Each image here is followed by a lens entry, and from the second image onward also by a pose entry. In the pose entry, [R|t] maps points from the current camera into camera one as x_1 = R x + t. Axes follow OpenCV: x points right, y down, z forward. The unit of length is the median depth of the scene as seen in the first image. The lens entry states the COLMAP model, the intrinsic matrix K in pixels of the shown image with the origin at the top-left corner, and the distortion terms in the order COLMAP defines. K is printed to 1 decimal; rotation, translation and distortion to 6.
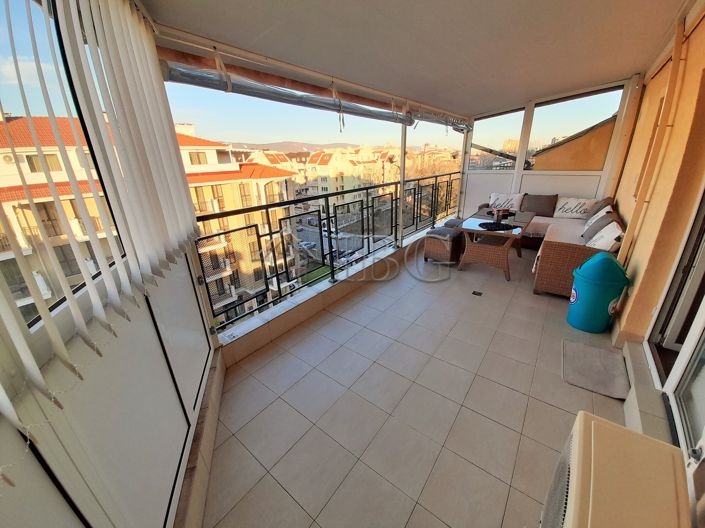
lens RADIAL K [[275.1, 0, 351.7], [0, 275.1, 256.9], [0, 0, 1]] dist [0.024763, -0.016864]
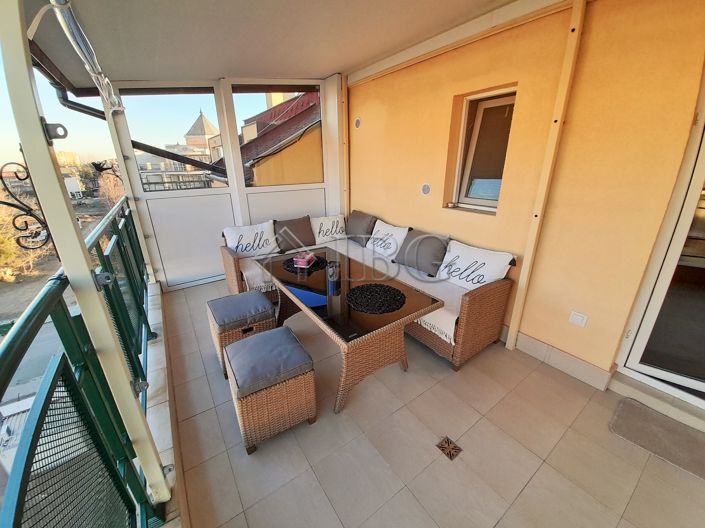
lens RADIAL K [[275.1, 0, 351.7], [0, 275.1, 256.9], [0, 0, 1]] dist [0.024763, -0.016864]
pose [[0.309470, -0.290129, 0.905568, 0.046509], [0.333210, 0.925023, 0.182491, -0.207445], [-0.890617, 0.245269, 0.382941, 0.596486]]
